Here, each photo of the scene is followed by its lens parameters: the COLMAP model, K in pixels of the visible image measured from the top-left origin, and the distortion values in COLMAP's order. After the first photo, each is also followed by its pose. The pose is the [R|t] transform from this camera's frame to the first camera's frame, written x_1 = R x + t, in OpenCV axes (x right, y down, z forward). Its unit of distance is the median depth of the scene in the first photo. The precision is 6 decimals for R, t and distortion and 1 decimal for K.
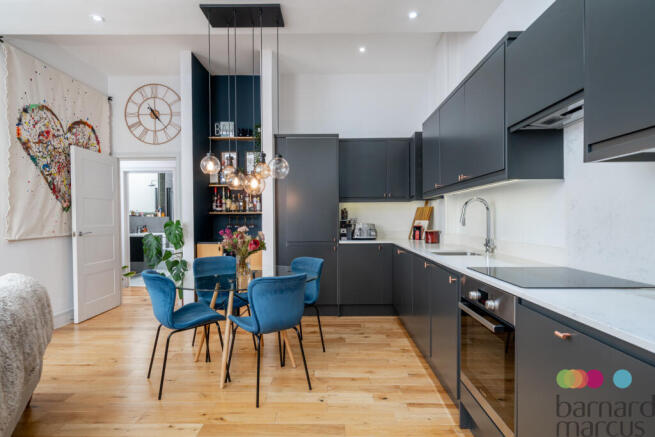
lens RADIAL K [[361.9, 0, 327.5], [0, 361.9, 218.5], [0, 0, 1]] dist [0.003423, 0.000432]
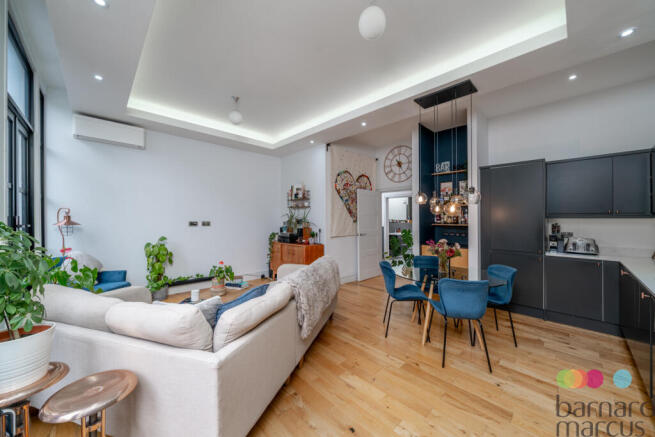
lens RADIAL K [[239.1, 0, 327.5], [0, 239.1, 218.5], [0, 0, 1]] dist [-0.000232, -0.000072]
pose [[0.700401, 0.005842, -0.713726, 0.091422], [-0.010938, 0.999937, -0.002550, -0.037729], [0.713666, 0.009593, 0.700420, -0.003285]]
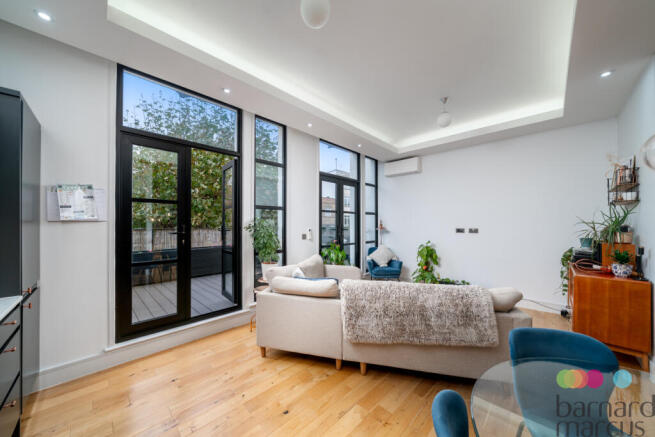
lens RADIAL K [[230.6, 0, 326.9], [0, 230.6, 225.3], [0, 0, 1]] dist [-0.000176, -0.000026]
pose [[-0.693265, 0.005357, -0.720663, 0.095784], [-0.002978, 0.999943, 0.010298, -0.043962], [0.720677, 0.009286, -0.693209, 0.702970]]
